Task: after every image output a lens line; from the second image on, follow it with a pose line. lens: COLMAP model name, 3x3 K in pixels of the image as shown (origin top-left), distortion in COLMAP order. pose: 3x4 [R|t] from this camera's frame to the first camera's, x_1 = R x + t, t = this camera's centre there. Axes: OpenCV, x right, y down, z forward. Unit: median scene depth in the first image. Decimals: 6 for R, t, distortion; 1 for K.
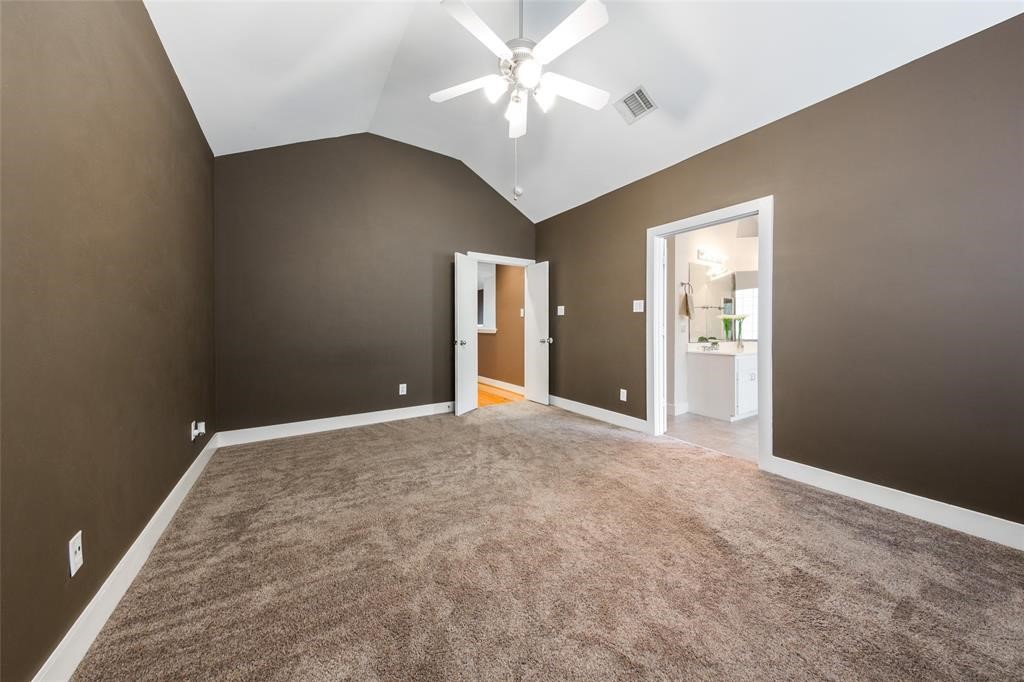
lens RADIAL K [[344.6, 0, 519.3], [0, 344.6, 327.6], [0, 0, 1]] dist [0.018834, -0.000018]
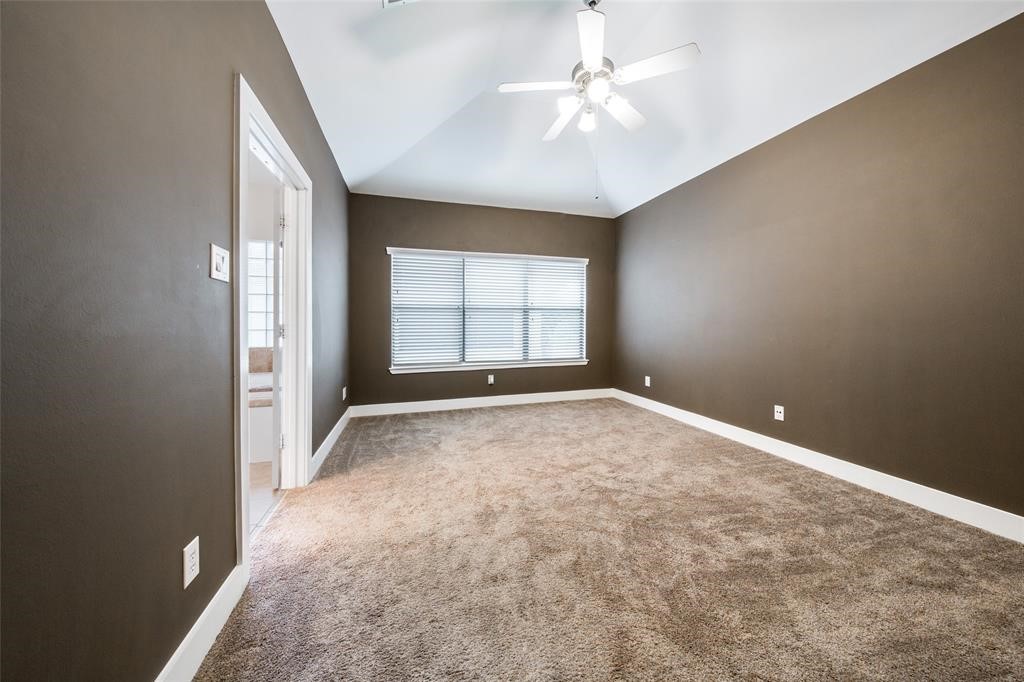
lens RADIAL K [[344.6, 0, 519.3], [0, 344.6, 327.6], [0, 0, 1]] dist [0.018834, -0.000018]
pose [[-0.969308, -0.005178, 0.245796, -0.028237], [-0.000578, 0.999823, 0.018785, -0.004741], [-0.245849, 0.018066, -0.969140, 1.221323]]
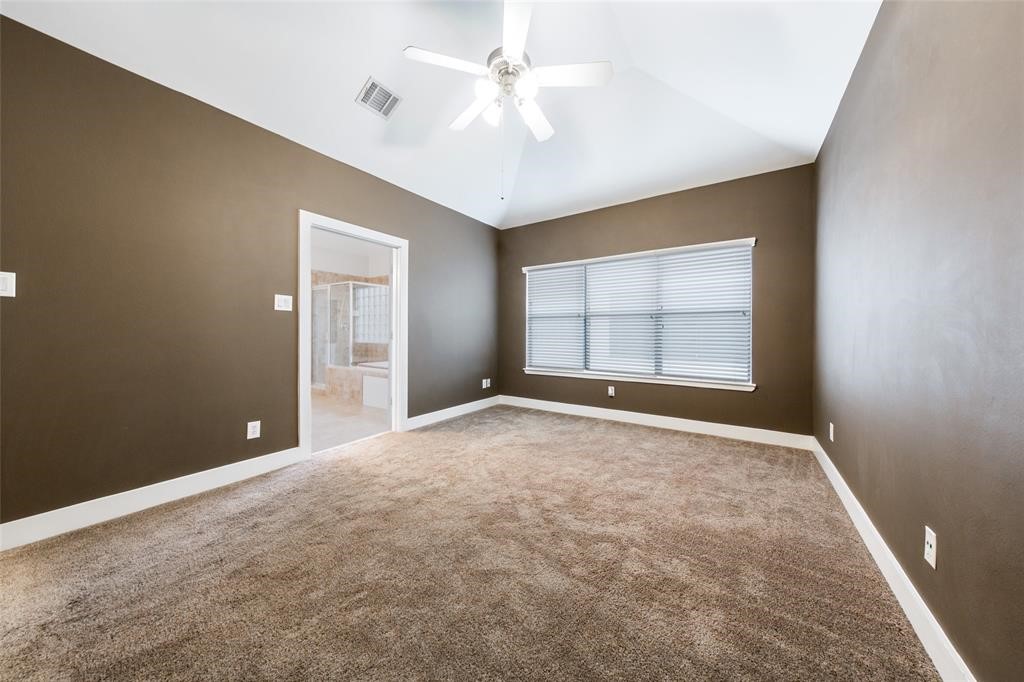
lens RADIAL K [[344.6, 0, 519.3], [0, 344.6, 327.6], [0, 0, 1]] dist [0.018834, -0.000018]
pose [[-0.406958, 0.007522, 0.913416, -0.546937], [0.002424, 0.999971, -0.007155, 0.000021], [-0.913444, -0.000697, -0.406964, 0.807834]]
